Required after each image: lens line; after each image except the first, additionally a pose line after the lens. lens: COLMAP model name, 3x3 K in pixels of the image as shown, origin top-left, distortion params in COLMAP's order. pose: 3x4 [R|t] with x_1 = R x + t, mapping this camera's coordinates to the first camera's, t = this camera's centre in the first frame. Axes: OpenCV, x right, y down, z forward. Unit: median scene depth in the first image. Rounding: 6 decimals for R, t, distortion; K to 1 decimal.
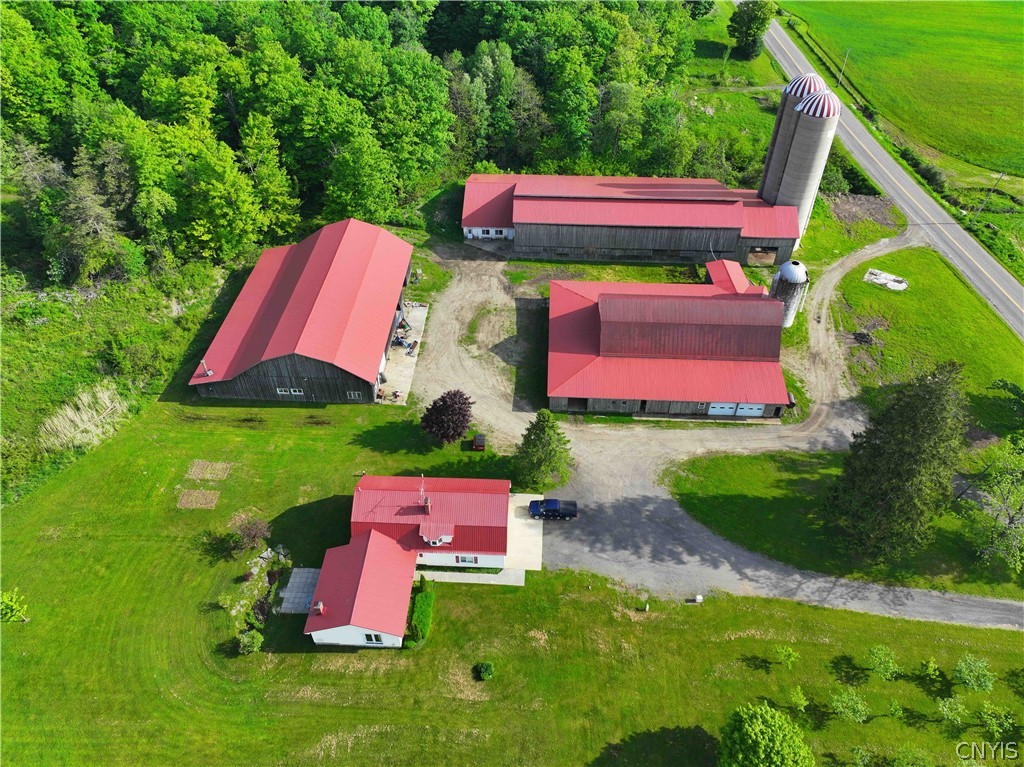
lens RADIAL K [[715.0, 0, 515.0], [0, 715.0, 377.9], [0, 0, 1]] dist [0.003119, 0.006455]
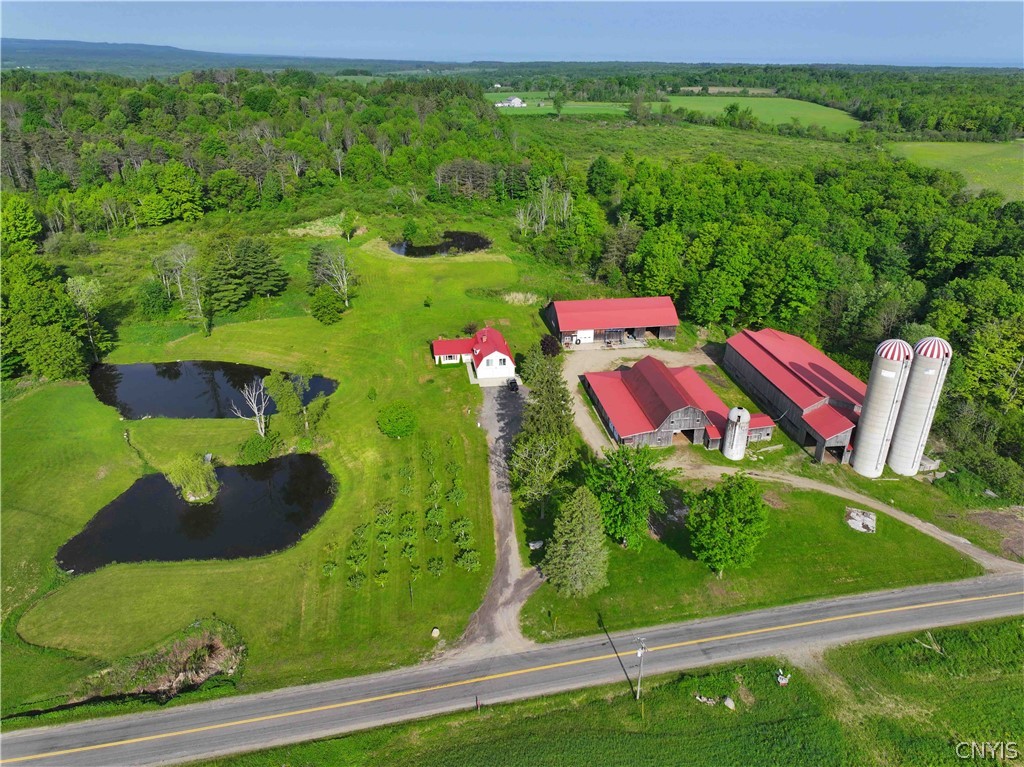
lens RADIAL K [[715.0, 0, 515.0], [0, 715.0, 377.9], [0, 0, 1]] dist [0.003119, 0.006455]
pose [[0.196284, 0.415537, -0.888145, 1.289792], [-0.663236, 0.723395, 0.191877, -0.156375], [0.722212, 0.551387, 0.417591, 0.093117]]
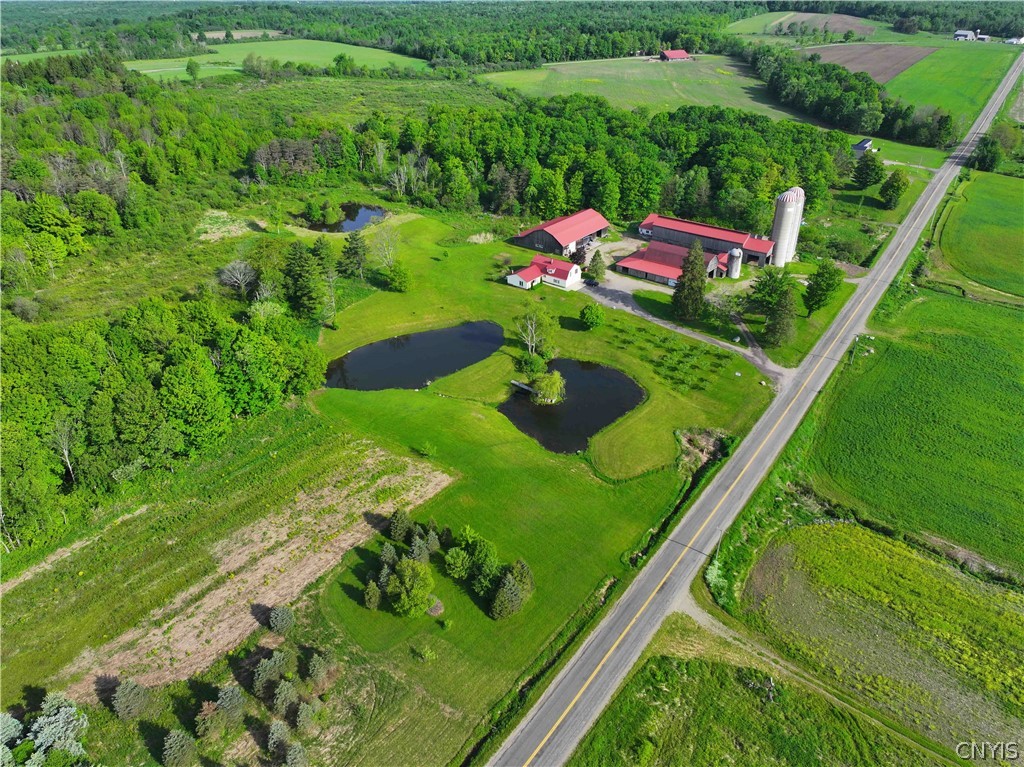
lens RADIAL K [[715.0, 0, 515.0], [0, 715.0, 377.9], [0, 0, 1]] dist [0.003119, 0.006455]
pose [[0.809781, 0.285466, -0.512606, 1.005314], [-0.387229, 0.916392, -0.101388, 0.677517], [0.440805, 0.280597, 0.852617, -1.107511]]
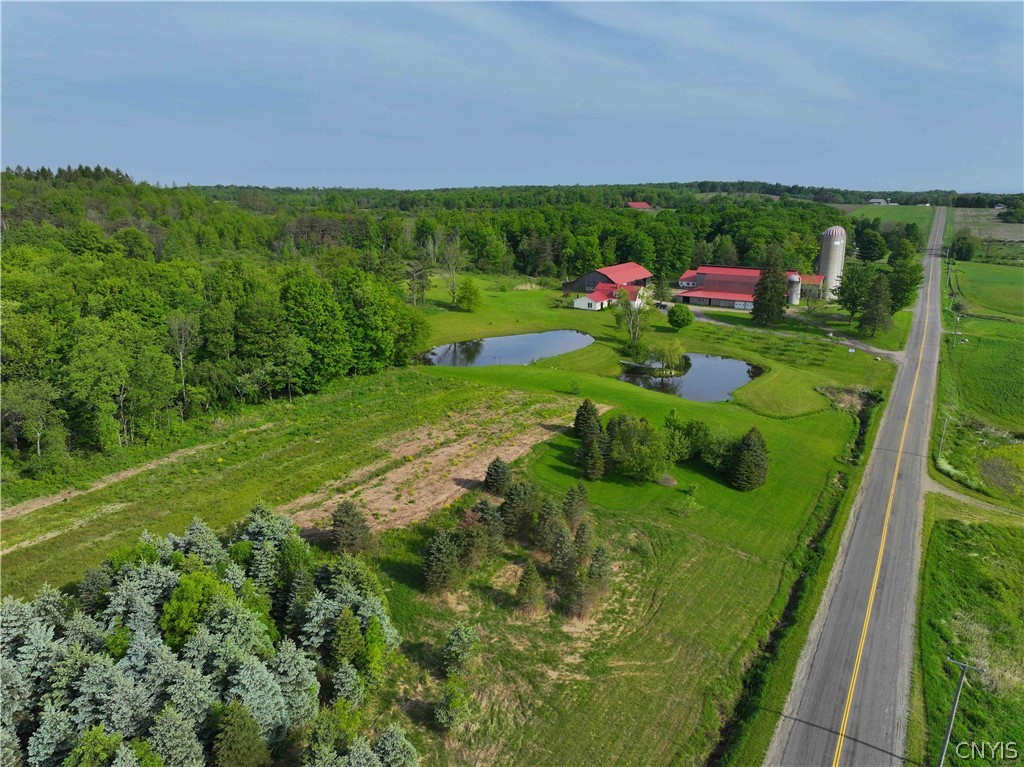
lens RADIAL K [[715.0, 0, 515.0], [0, 715.0, 377.9], [0, 0, 1]] dist [0.003119, 0.006455]
pose [[0.857485, 0.131653, -0.497381, 0.729781], [-0.342659, 0.867253, -0.361188, 1.186471], [0.383803, 0.480145, 0.788768, -0.984740]]
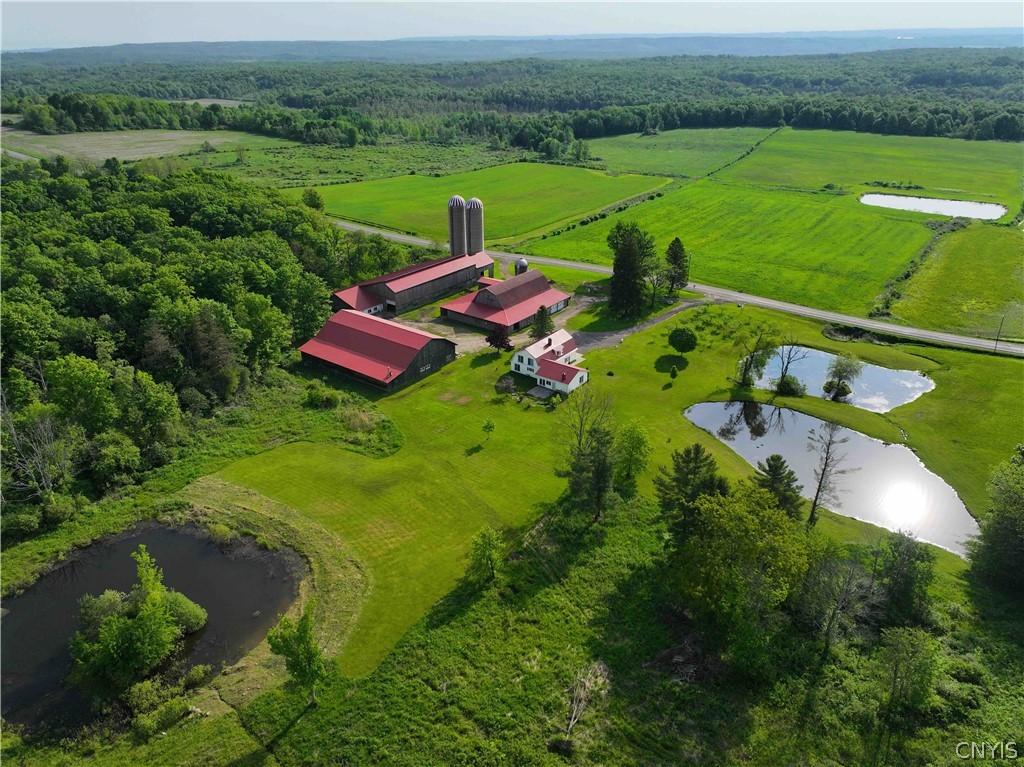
lens RADIAL K [[715.0, 0, 515.0], [0, 715.0, 377.9], [0, 0, 1]] dist [0.003119, 0.006455]
pose [[0.565864, -0.355544, 0.743900, -1.249466], [0.554452, 0.831864, -0.024170, 0.170324], [-0.610230, 0.426134, 0.667854, -0.287896]]
